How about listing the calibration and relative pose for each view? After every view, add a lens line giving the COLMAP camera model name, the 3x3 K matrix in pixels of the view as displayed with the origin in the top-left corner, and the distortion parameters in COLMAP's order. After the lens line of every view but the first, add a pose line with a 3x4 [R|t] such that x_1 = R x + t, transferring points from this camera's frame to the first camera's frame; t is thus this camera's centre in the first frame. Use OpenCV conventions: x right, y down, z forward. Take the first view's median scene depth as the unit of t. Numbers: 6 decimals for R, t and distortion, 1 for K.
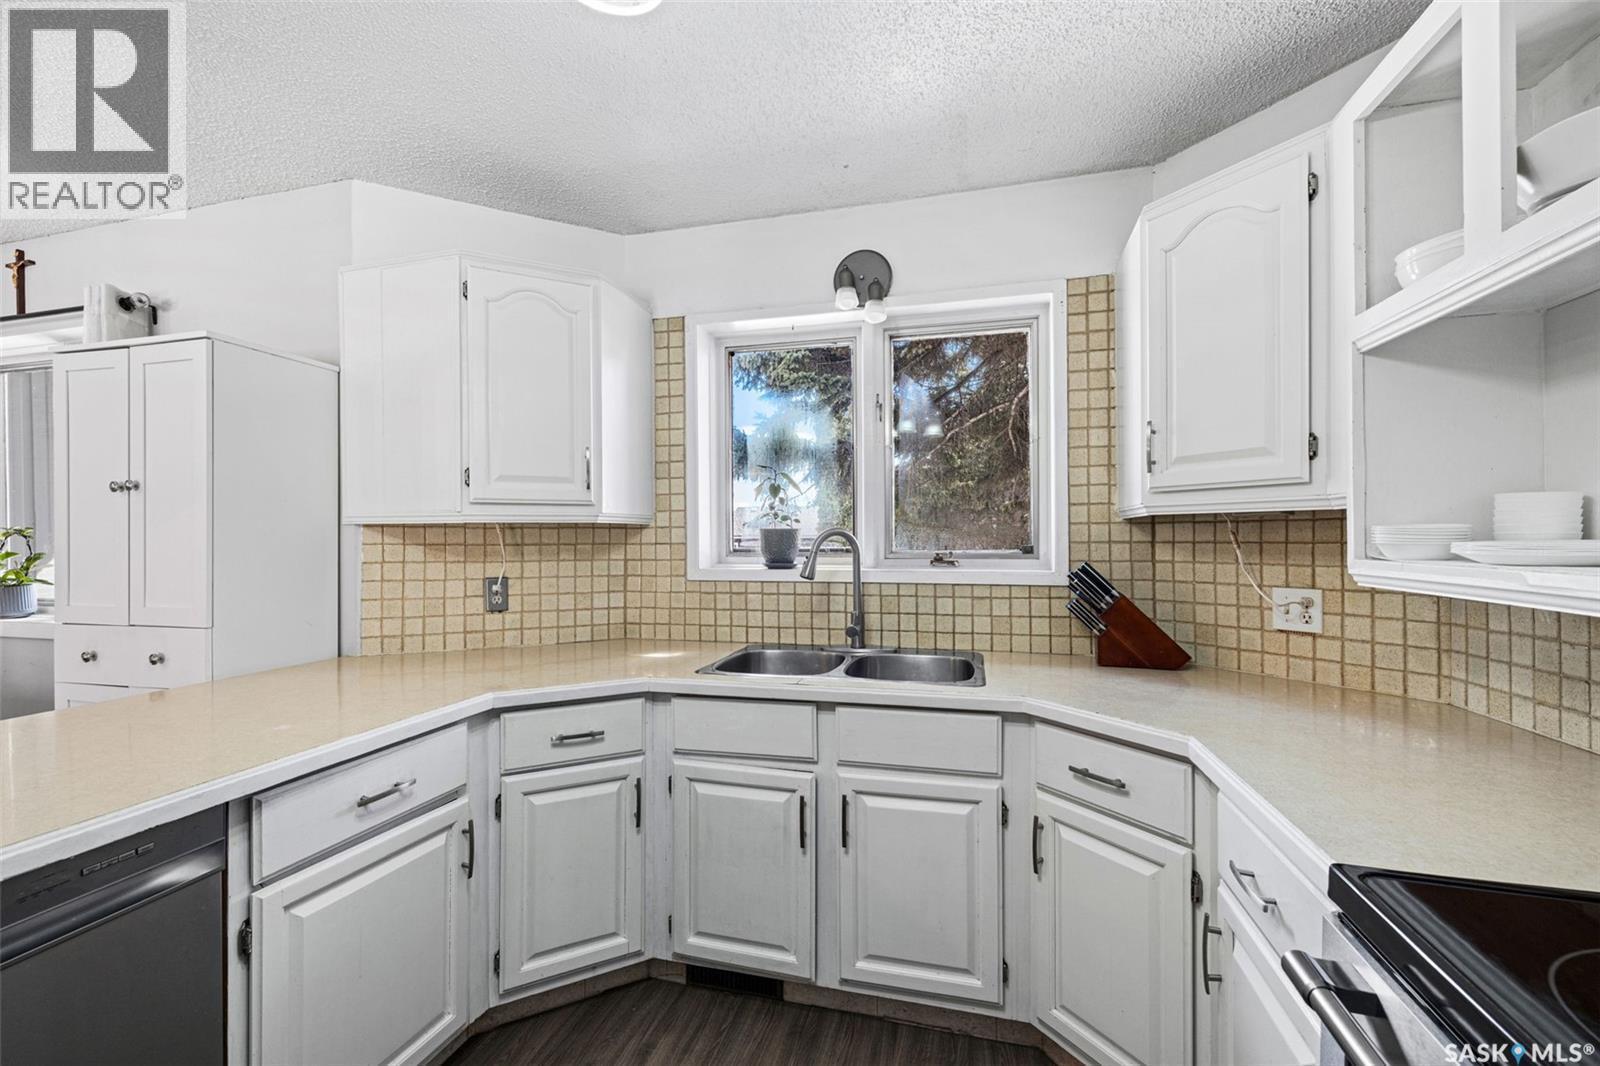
lens RADIAL K [[687.1, 0, 793.1], [0, 687.1, 536.0], [0, 0, 1]] dist [0.004761, 0.000371]
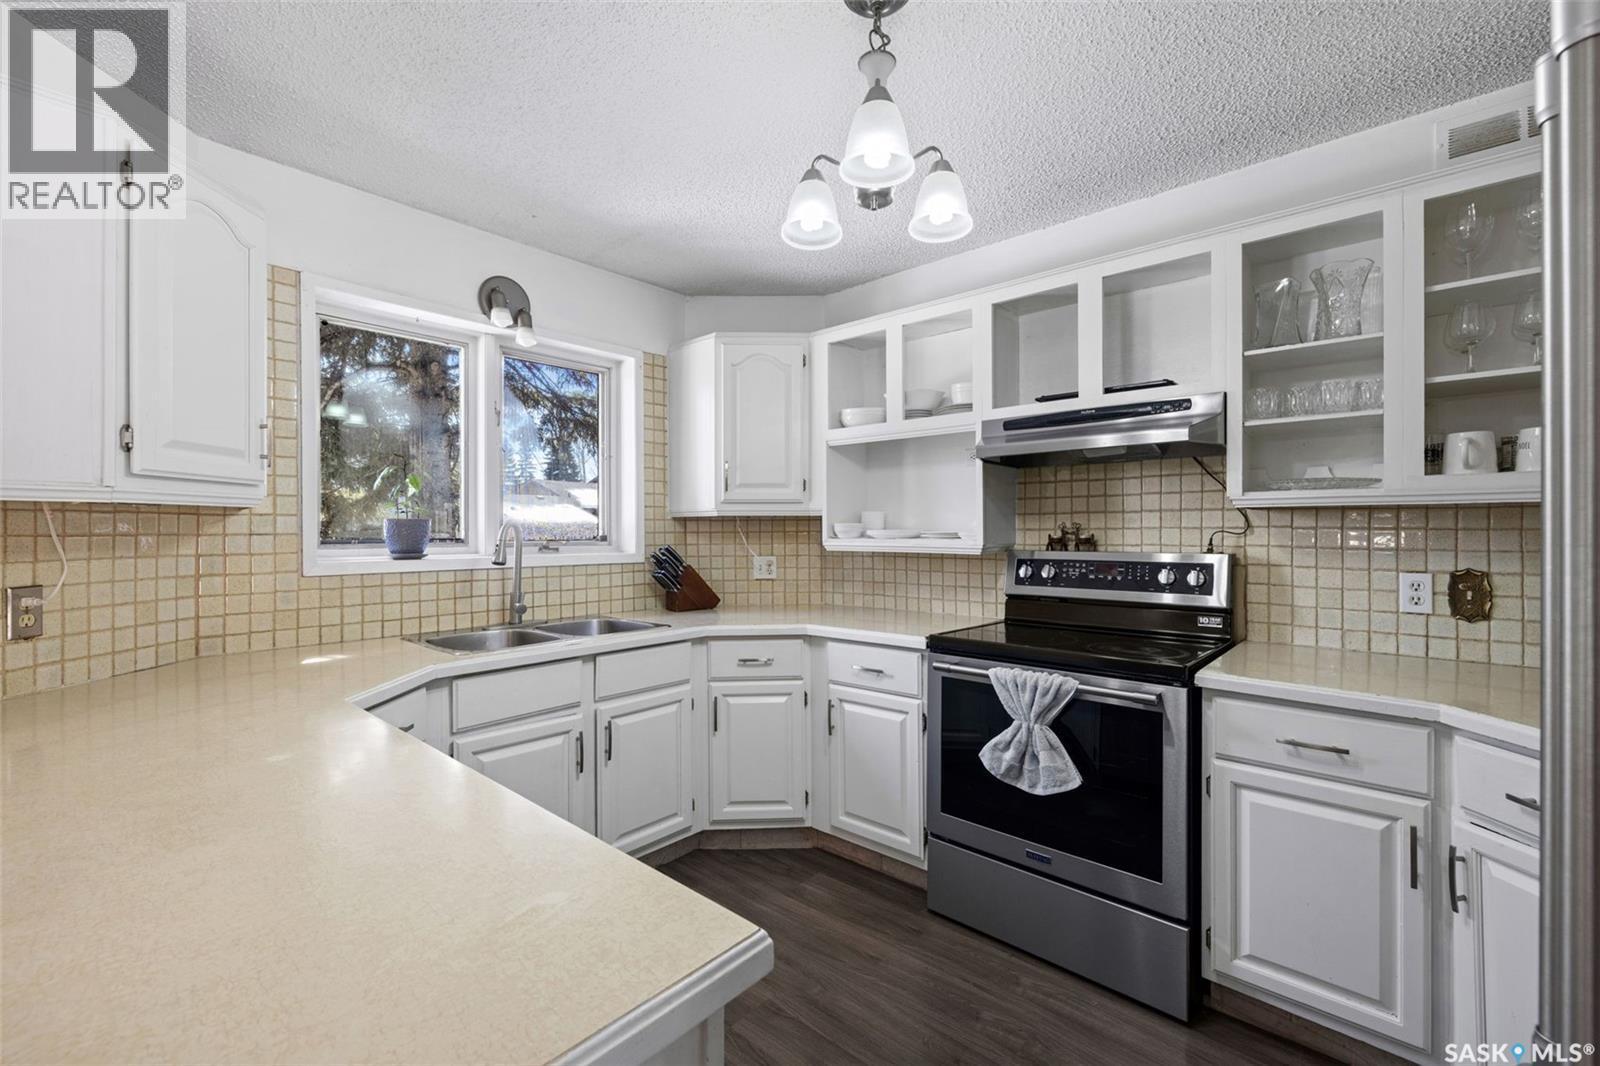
lens RADIAL K [[687.1, 0, 797.6], [0, 687.1, 521.8], [0, 0, 1]] dist [0.004761, 0.000371]
pose [[0.445352, 0.015218, 0.895226, -0.724285], [-0.001541, 0.999867, -0.016230, 0.009343], [-0.895354, 0.005849, 0.445316, 0.059610]]
